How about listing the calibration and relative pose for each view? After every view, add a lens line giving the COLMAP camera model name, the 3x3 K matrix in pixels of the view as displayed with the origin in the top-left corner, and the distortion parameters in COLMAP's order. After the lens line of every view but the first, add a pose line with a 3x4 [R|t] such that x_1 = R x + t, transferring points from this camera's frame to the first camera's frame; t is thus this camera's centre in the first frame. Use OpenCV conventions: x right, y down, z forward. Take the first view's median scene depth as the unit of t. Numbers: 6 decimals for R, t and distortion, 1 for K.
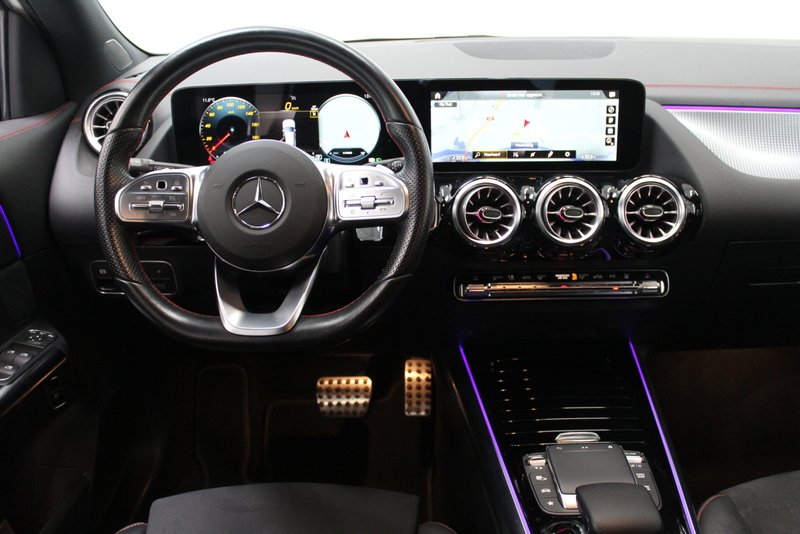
lens RADIAL K [[755.3, 0, 400.0], [0, 755.3, 267.0], [0, 0, 1]] dist [-0.148629, 0.163111]
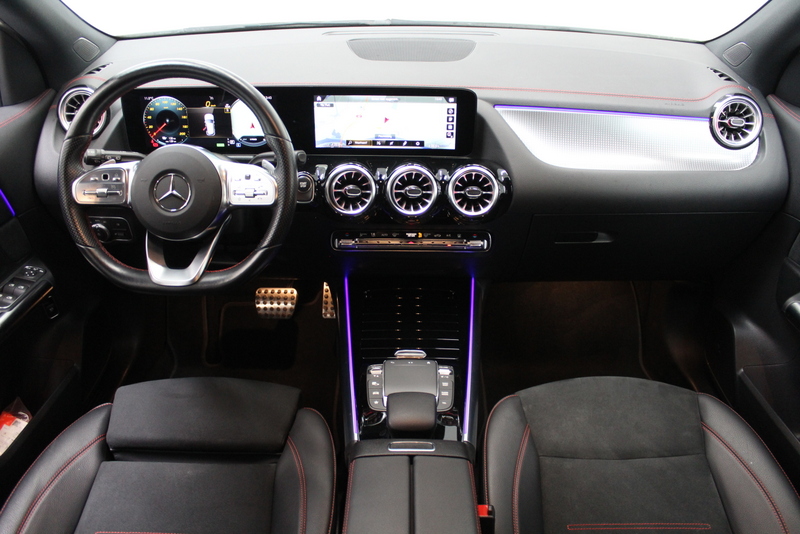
lens RADIAL K [[655.0, 0, 400.0], [0, 655.0, 267.0], [0, 0, 1]] dist [-0.164934, 0.138784]
pose [[0.999558, 0.021679, 0.020350, 0.176075], [-0.024803, 0.985382, 0.168543, -0.130706], [-0.016399, -0.168973, 0.985484, -0.177972]]
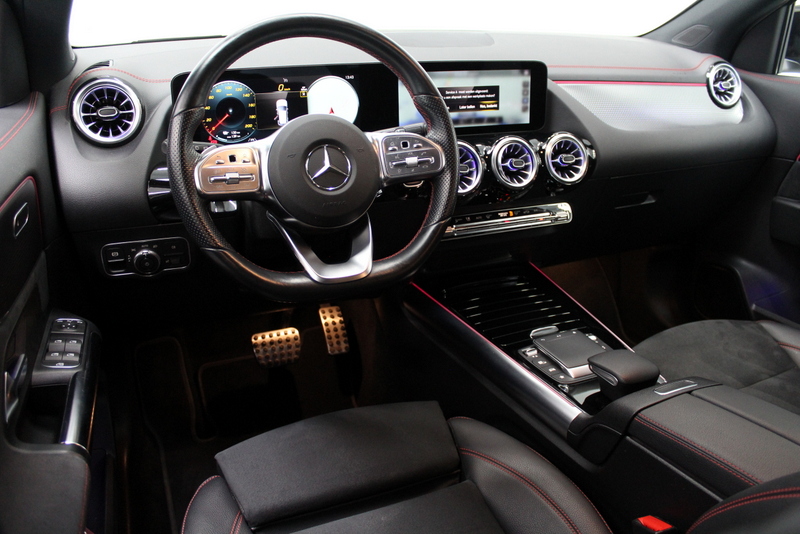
lens RADIAL K [[655.0, 0, 400.0], [0, 655.0, 267.0], [0, 0, 1]] dist [-0.164934, 0.138784]
pose [[0.916420, -0.126369, 0.379743, -0.390780], [0.109354, 0.991800, 0.066146, 0.008936], [-0.384988, -0.019092, 0.922724, 0.028548]]
